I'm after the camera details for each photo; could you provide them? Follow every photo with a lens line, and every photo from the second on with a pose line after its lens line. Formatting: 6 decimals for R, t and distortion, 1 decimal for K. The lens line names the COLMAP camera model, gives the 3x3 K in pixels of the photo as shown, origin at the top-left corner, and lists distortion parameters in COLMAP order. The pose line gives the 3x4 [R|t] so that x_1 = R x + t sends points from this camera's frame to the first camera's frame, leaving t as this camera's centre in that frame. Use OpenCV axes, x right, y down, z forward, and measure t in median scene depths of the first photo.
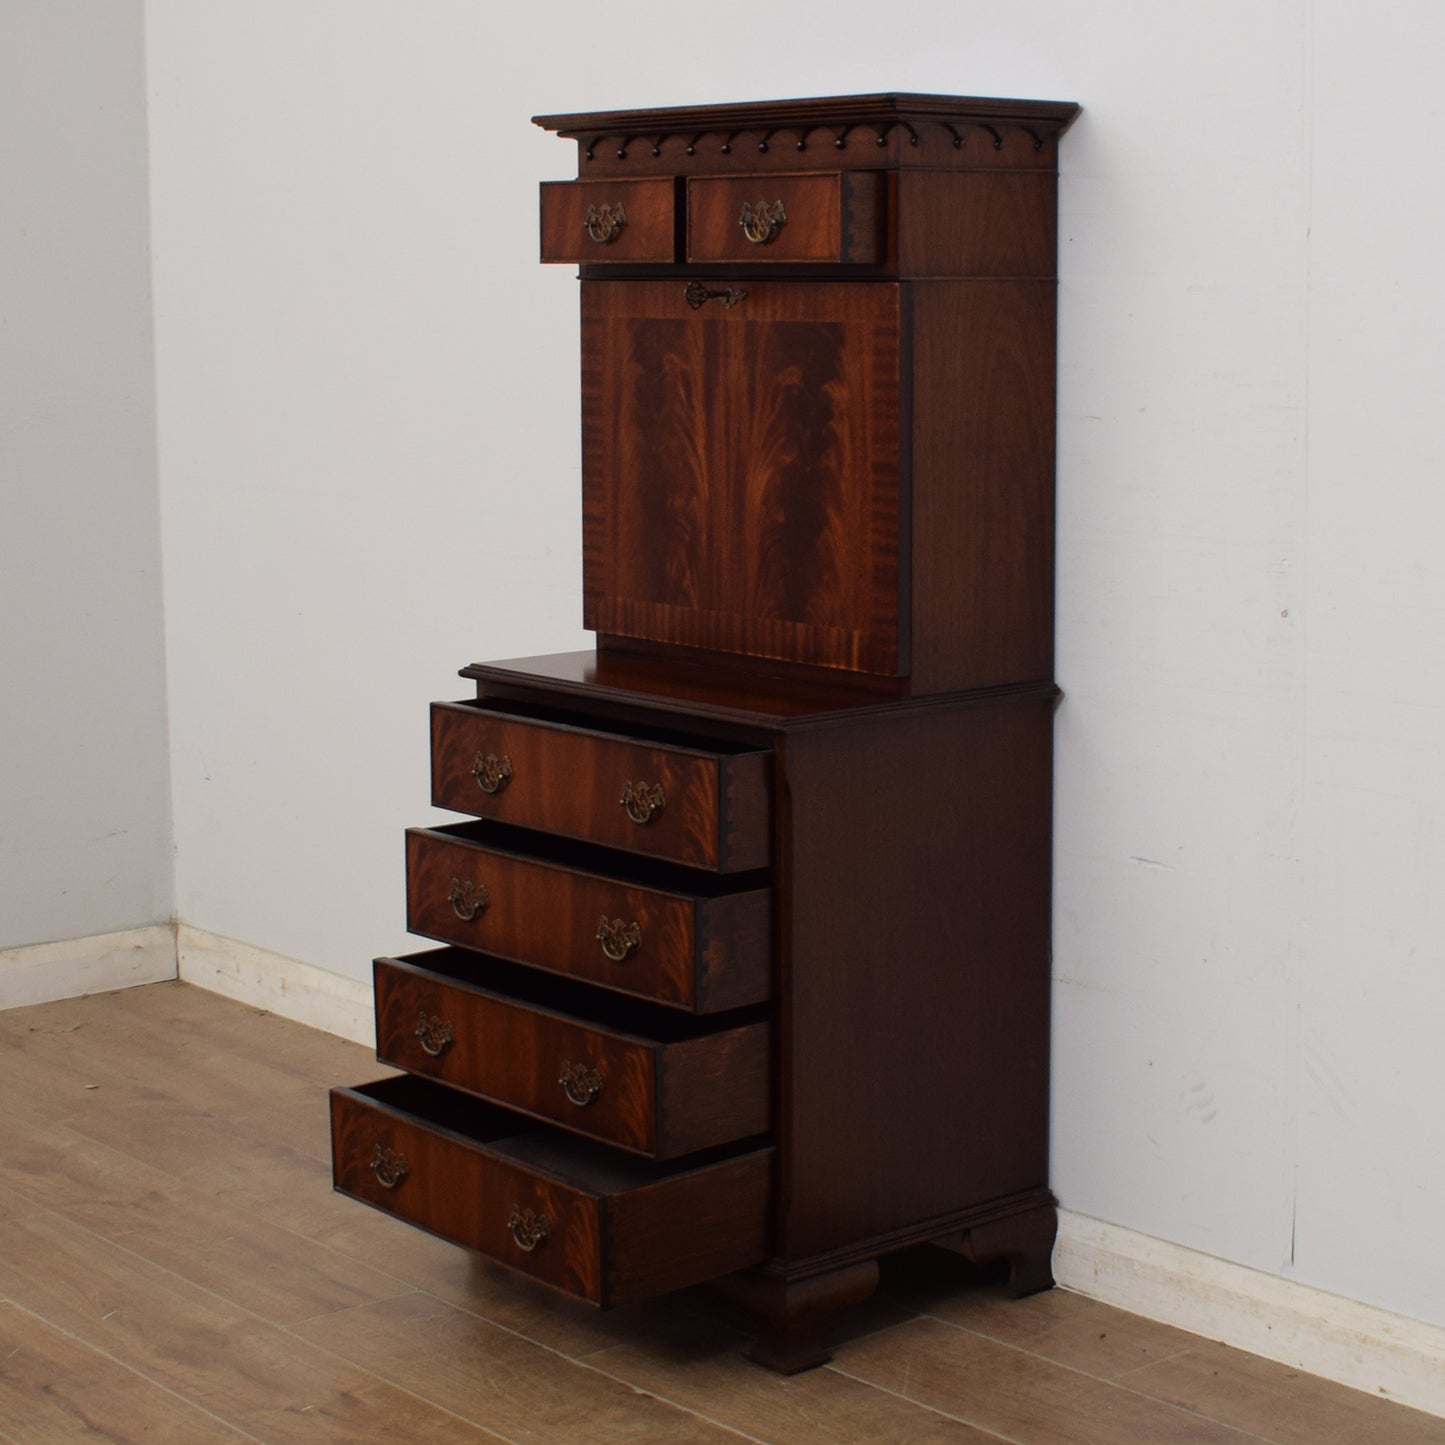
lens RADIAL K [[2931.7, 0, 797.7], [0, 2931.7, 691.4], [0, 0, 1]] dist [-0.072858, -0.096832]
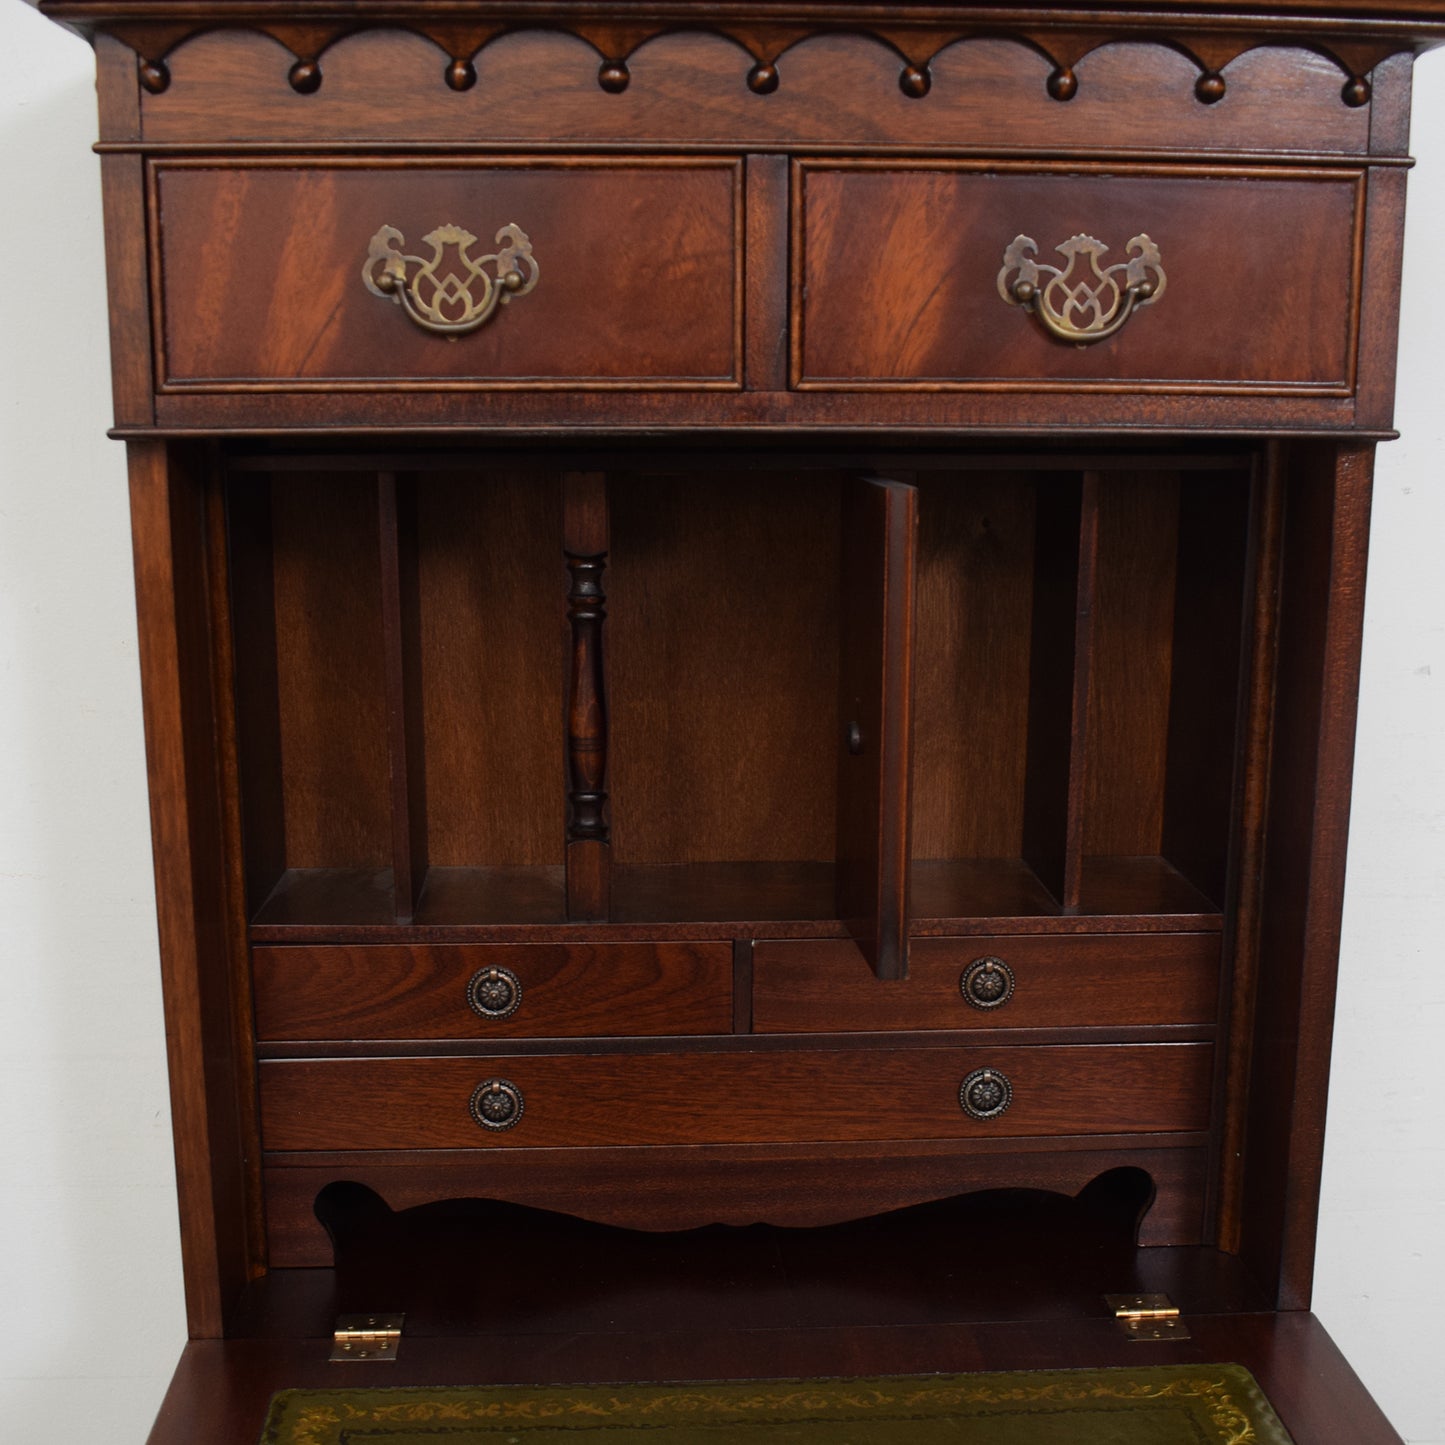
lens RADIAL K [[2066.8, 0, 743.2], [0, 2066.8, 869.6], [0, 0, 1]] dist [-0.093484, 0.000920]
pose [[0.616900, -0.187612, 0.764353, -0.242053], [0.109444, 0.982186, 0.152749, -0.127649], [-0.779395, -0.010577, 0.626444, 0.843030]]
